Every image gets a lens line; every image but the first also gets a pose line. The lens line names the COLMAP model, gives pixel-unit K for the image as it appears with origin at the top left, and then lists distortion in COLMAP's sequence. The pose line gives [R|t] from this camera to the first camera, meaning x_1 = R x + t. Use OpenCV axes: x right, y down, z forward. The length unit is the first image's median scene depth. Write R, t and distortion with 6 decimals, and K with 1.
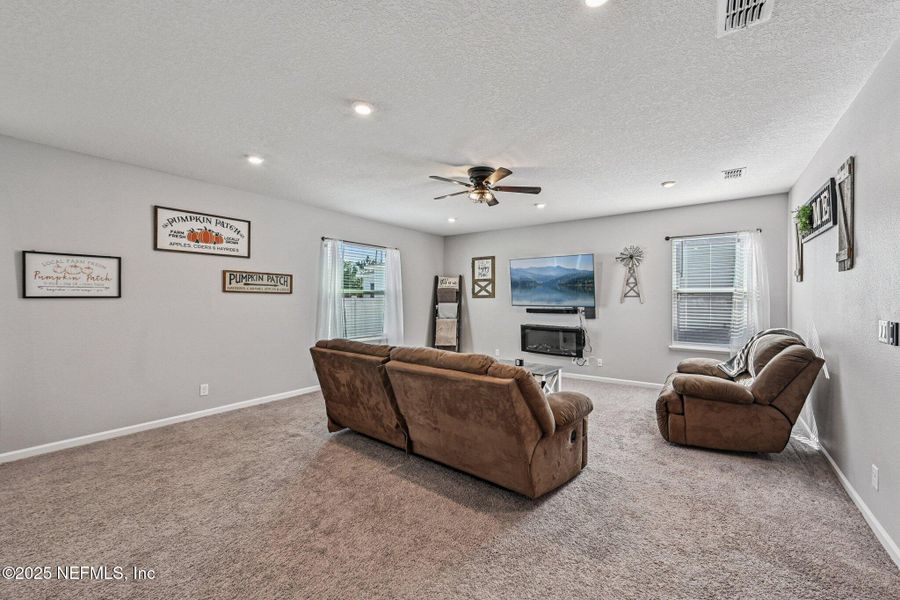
lens RADIAL K [[354.2, 0, 457.2], [0, 354.2, 296.9], [0, 0, 1]] dist [0.002363, 0.000576]
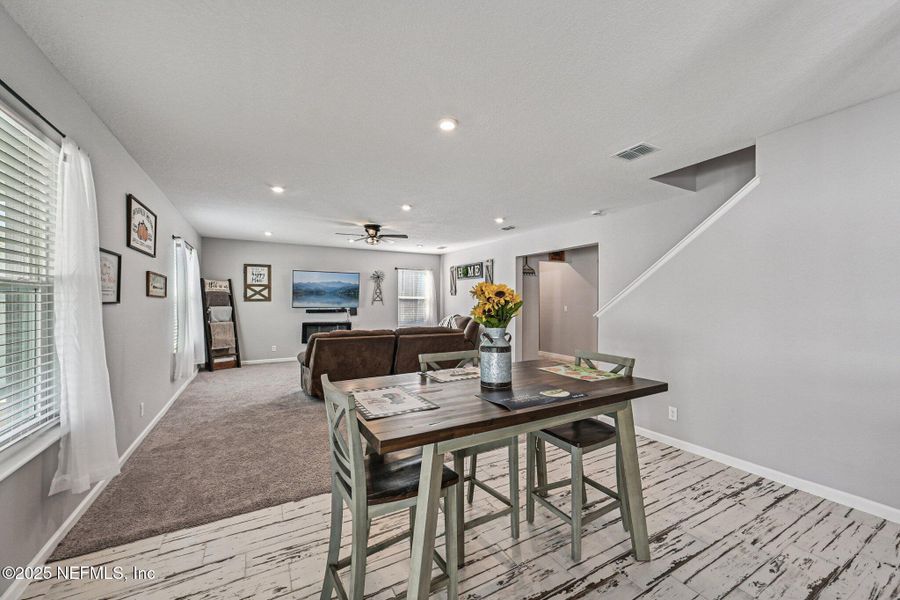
lens RADIAL K [[354.2, 0, 457.2], [0, 354.2, 296.9], [0, 0, 1]] dist [0.002363, 0.000576]
pose [[0.420885, 0.010960, 0.907048, -0.926203], [-0.006201, 0.999938, -0.009205, -0.006672], [-0.907093, -0.001750, 0.420927, -0.041645]]
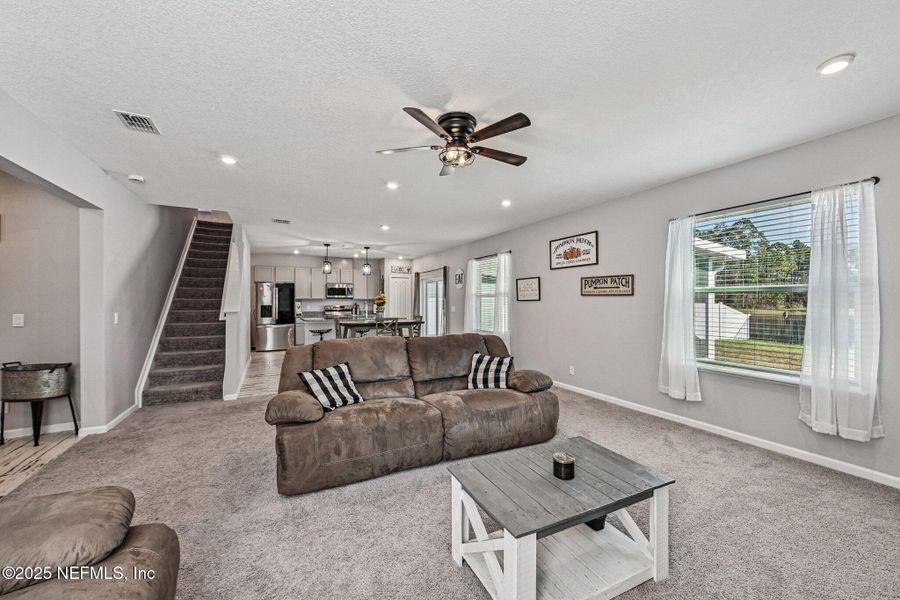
lens RADIAL K [[354.2, 0, 457.2], [0, 354.2, 296.9], [0, 0, 1]] dist [0.002363, 0.000576]
pose [[-0.450360, -0.008077, -0.892810, 0.517004], [0.005702, 0.999913, -0.011923, 0.002625], [0.892829, -0.010460, -0.450275, 0.965153]]
